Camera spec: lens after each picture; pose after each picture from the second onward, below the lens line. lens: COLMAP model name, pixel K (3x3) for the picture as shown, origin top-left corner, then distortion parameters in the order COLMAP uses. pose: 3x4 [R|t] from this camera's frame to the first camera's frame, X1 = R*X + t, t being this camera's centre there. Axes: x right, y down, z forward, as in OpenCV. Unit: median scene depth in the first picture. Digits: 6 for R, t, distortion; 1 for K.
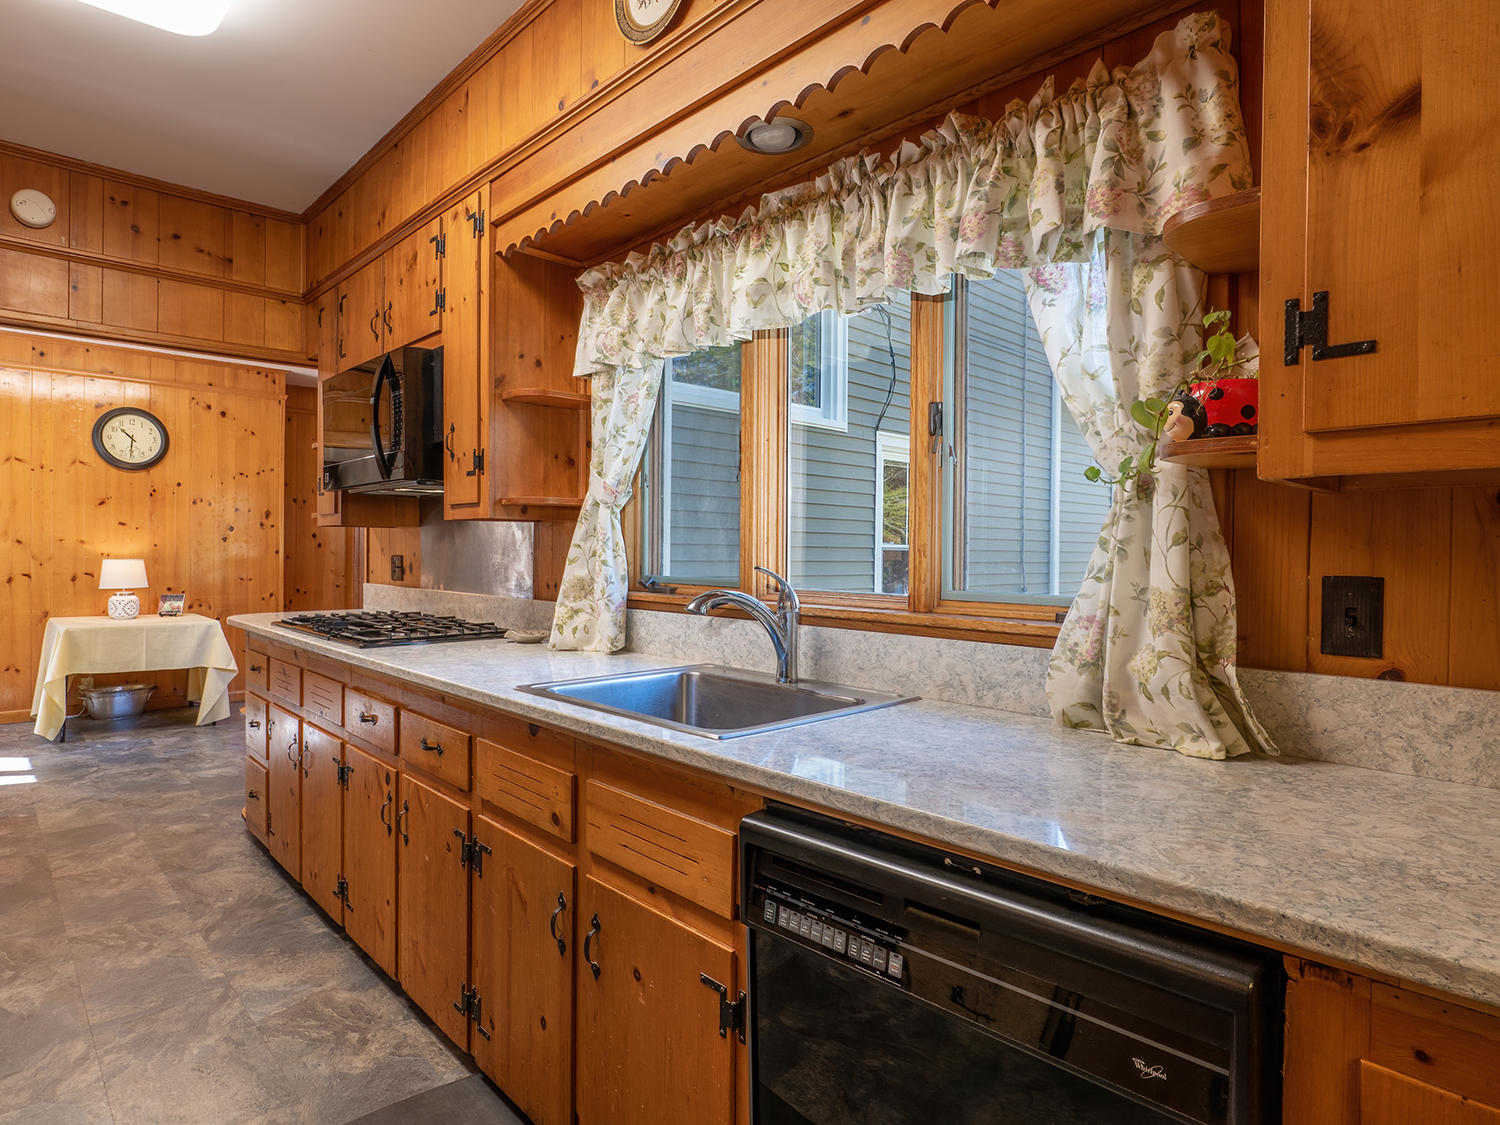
lens RADIAL K [[846.1, 0, 750.0], [0, 846.1, 562.5], [0, 0, 1]] dist [0.001040, -0.001262]
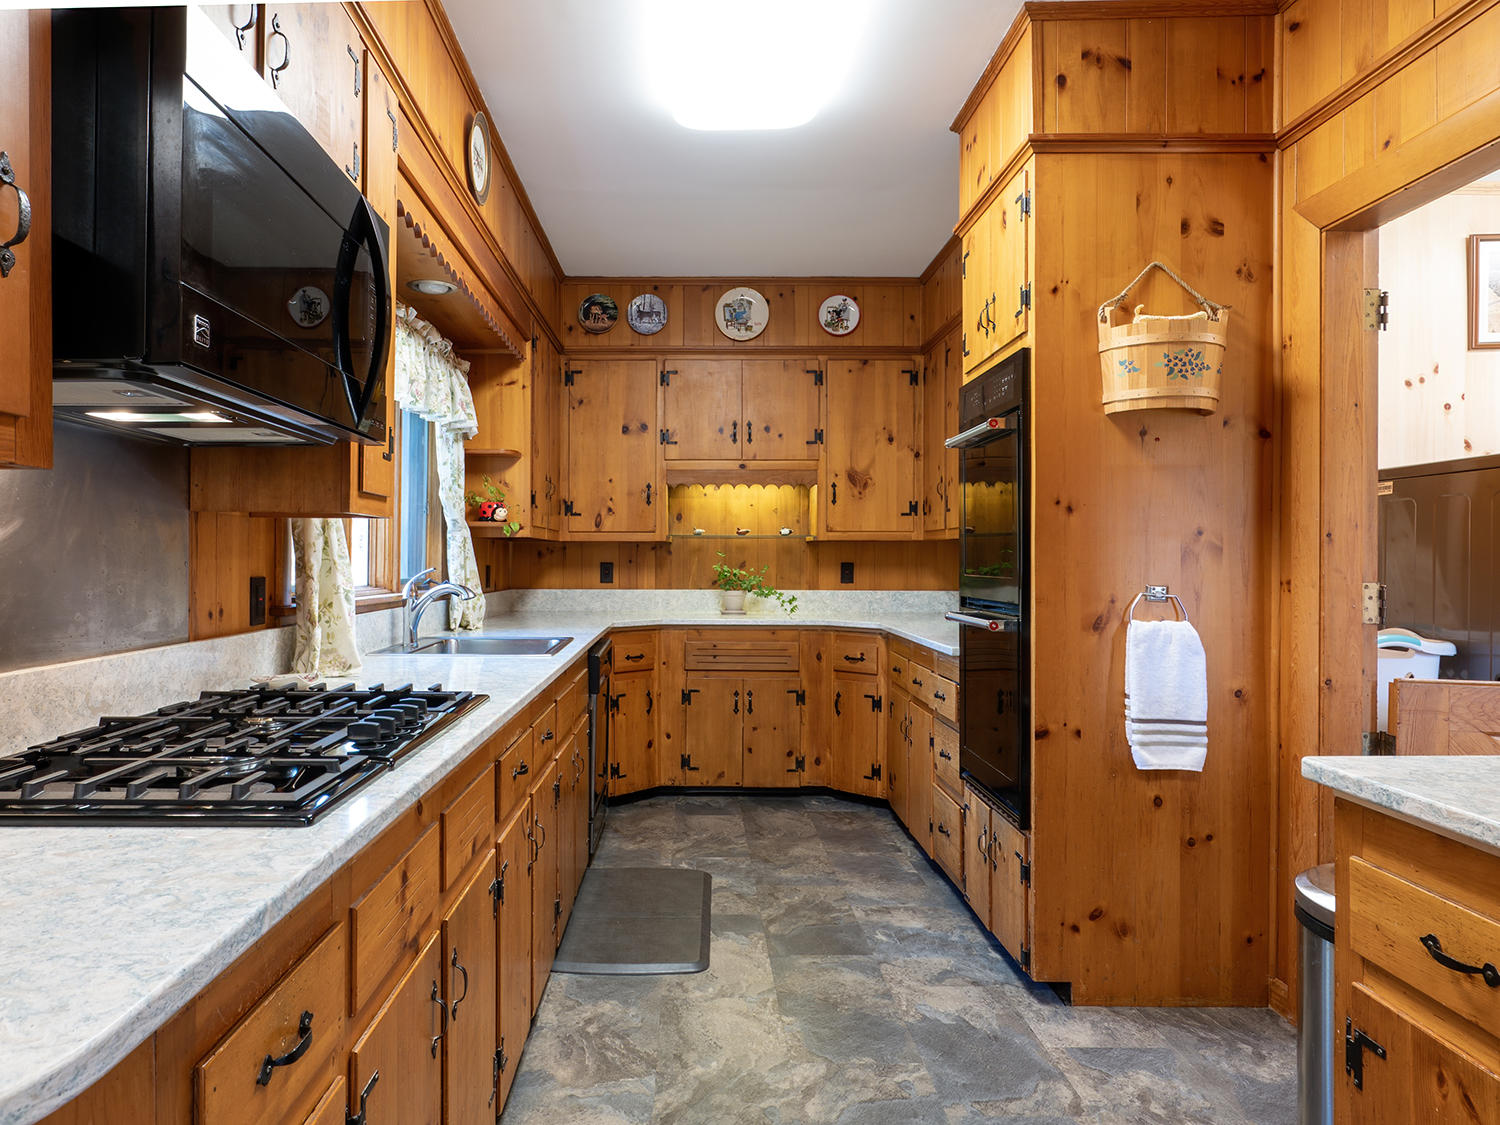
lens RADIAL K [[871.9, 0, 750.0], [0, 871.9, 562.5], [0, 0, 1]] dist [0.001040, 0.000277]
pose [[-0.771354, -0.006136, 0.636377, -1.226310], [-0.008199, 0.999966, -0.000297, 0.002820], [-0.636353, -0.005446, -0.771378, 1.624179]]
